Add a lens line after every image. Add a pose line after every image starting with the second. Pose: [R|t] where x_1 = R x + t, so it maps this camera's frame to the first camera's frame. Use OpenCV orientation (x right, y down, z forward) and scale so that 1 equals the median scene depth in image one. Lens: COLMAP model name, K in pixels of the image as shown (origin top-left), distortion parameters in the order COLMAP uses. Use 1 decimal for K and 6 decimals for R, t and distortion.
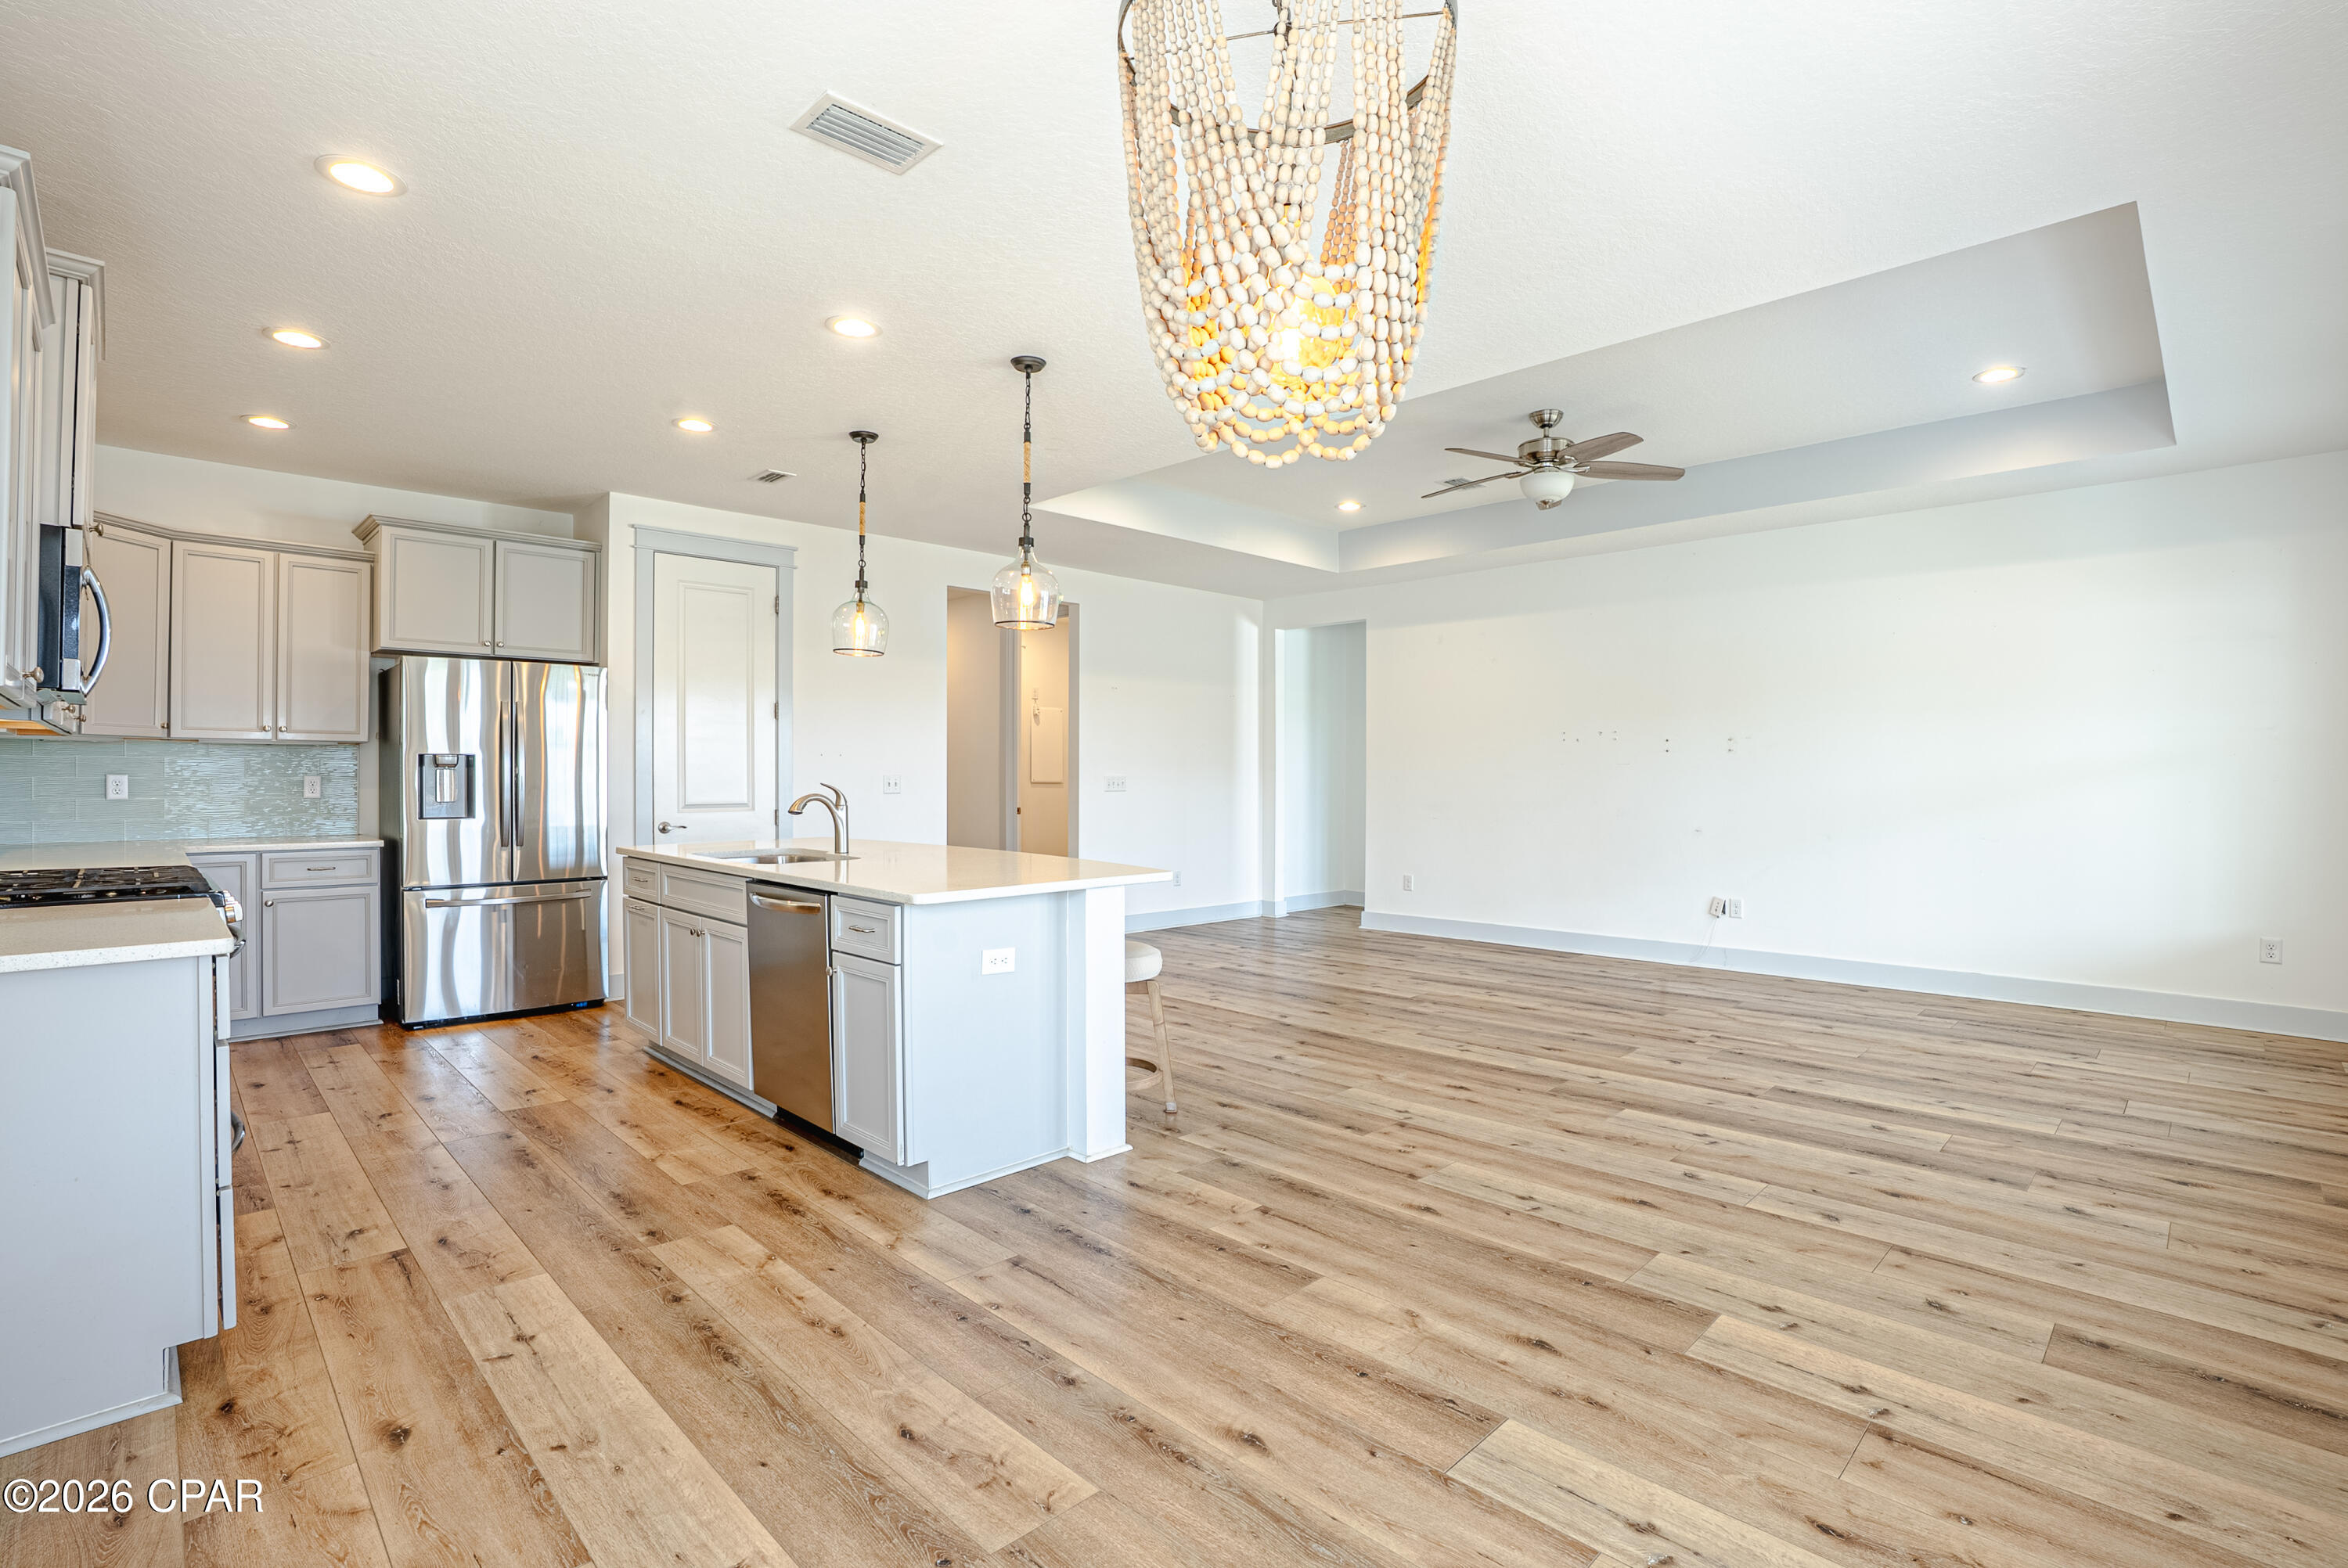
lens RADIAL K [[1088.7, 0, 1190.2], [0, 1088.7, 774.0], [0, 0, 1]] dist [-0.064051, 0.023171]
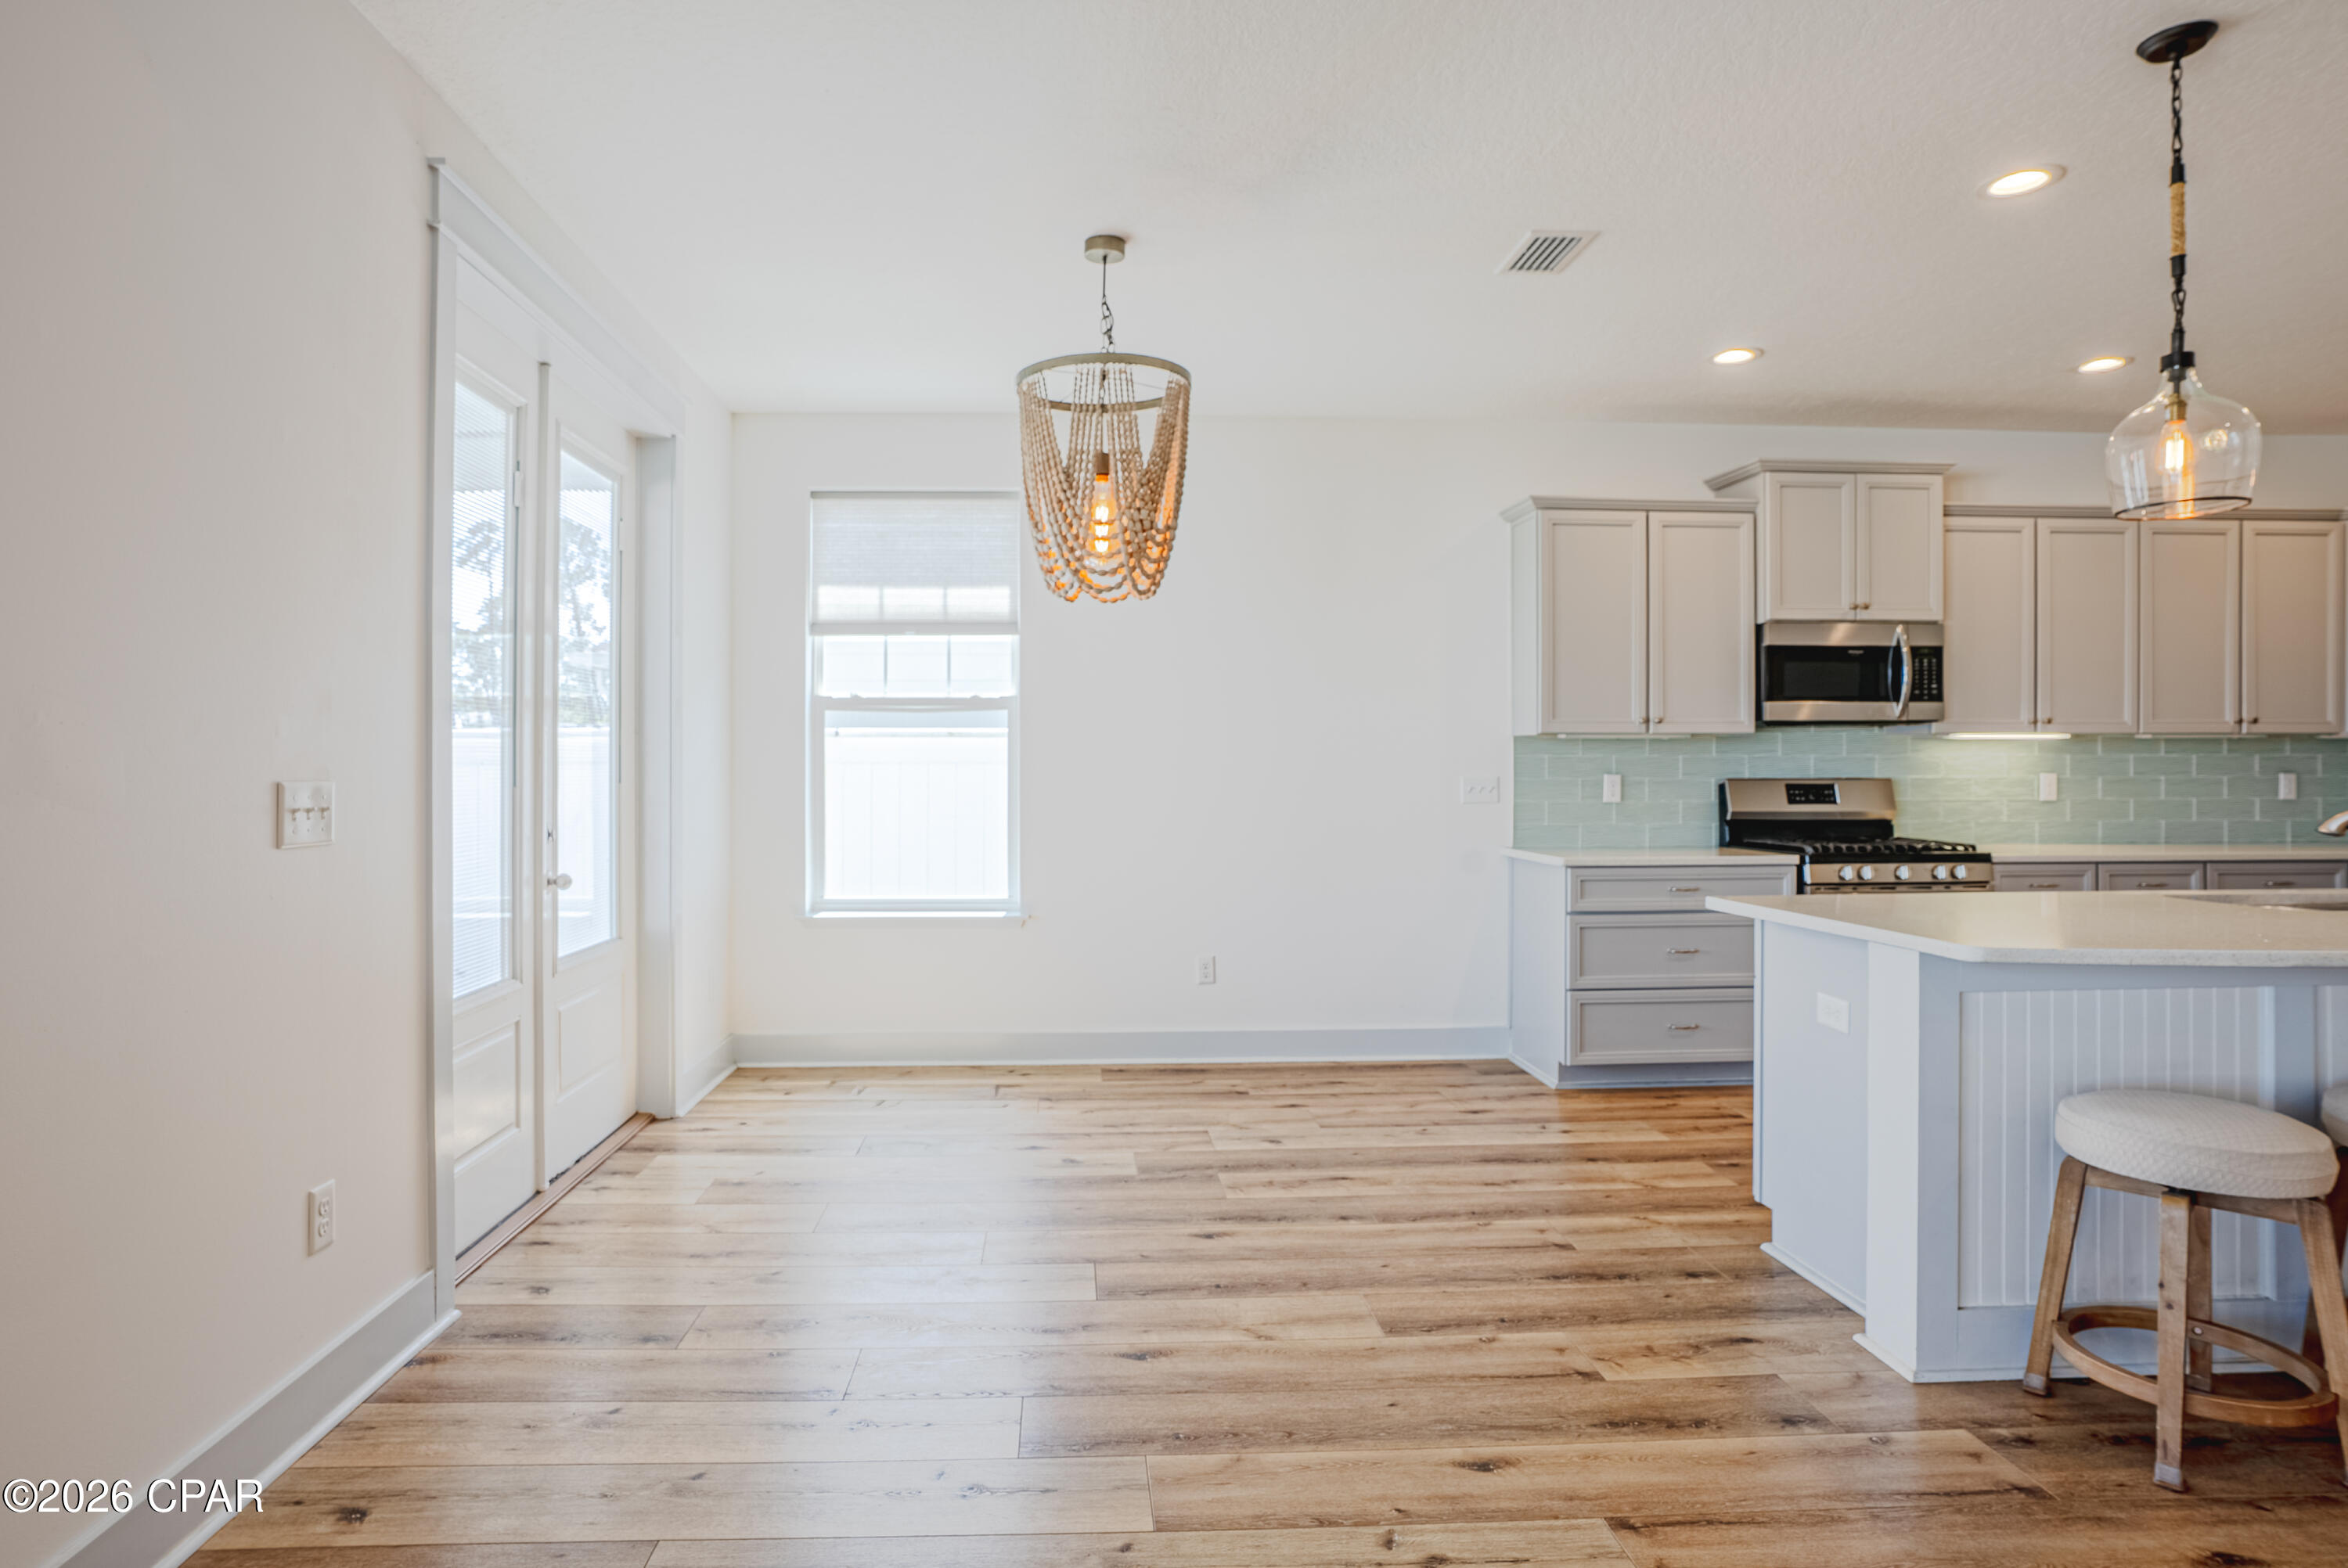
lens RADIAL K [[1263.8, 0, 1114.0], [0, 1263.8, 757.9], [0, 0, 1]] dist [-0.063891, 0.032571]
pose [[-0.681482, -0.008246, -0.731788, 0.664717], [-0.000144, 0.999938, -0.011133, -0.000485], [0.731835, -0.007482, -0.681441, 0.988849]]
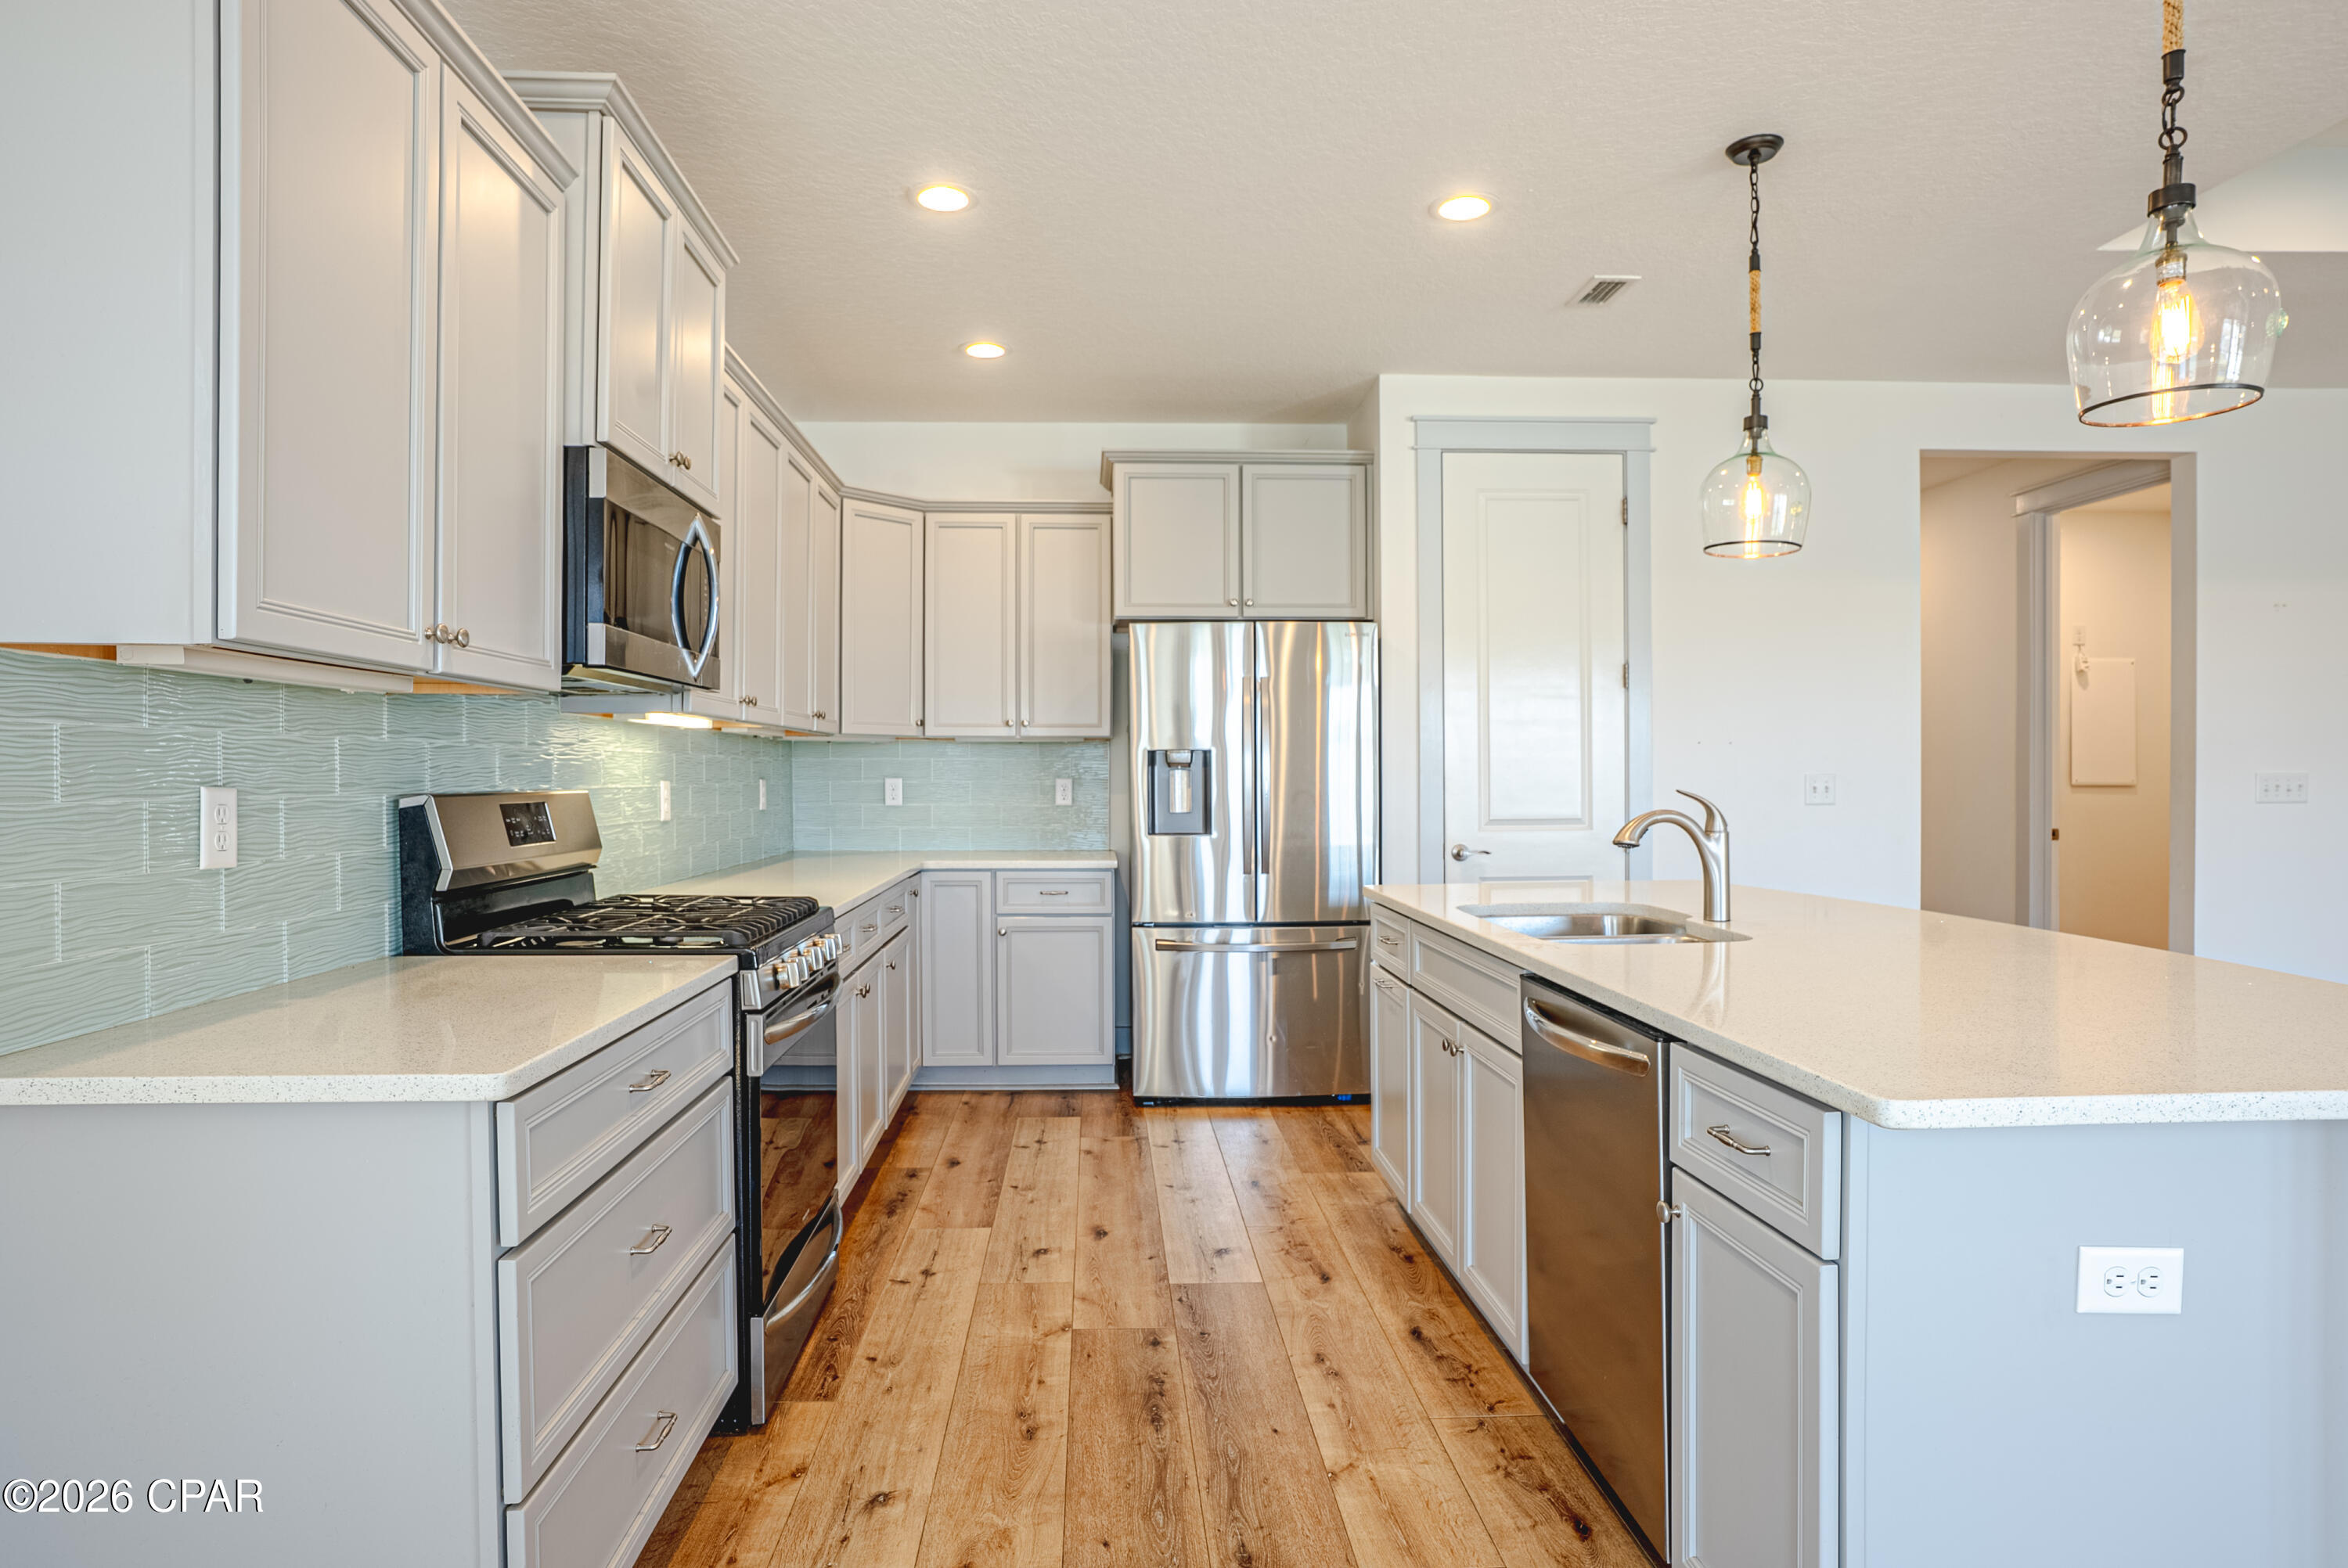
lens RADIAL K [[1303.2, 0, 1139.4], [0, 1303.2, 792.6], [0, 0, 1]] dist [-0.050347, 0.028654]
pose [[0.728162, 0.004514, -0.685390, -0.101303], [0.005500, 0.999908, 0.012429, 0.000365], [0.685383, -0.012819, 0.728070, 0.371001]]
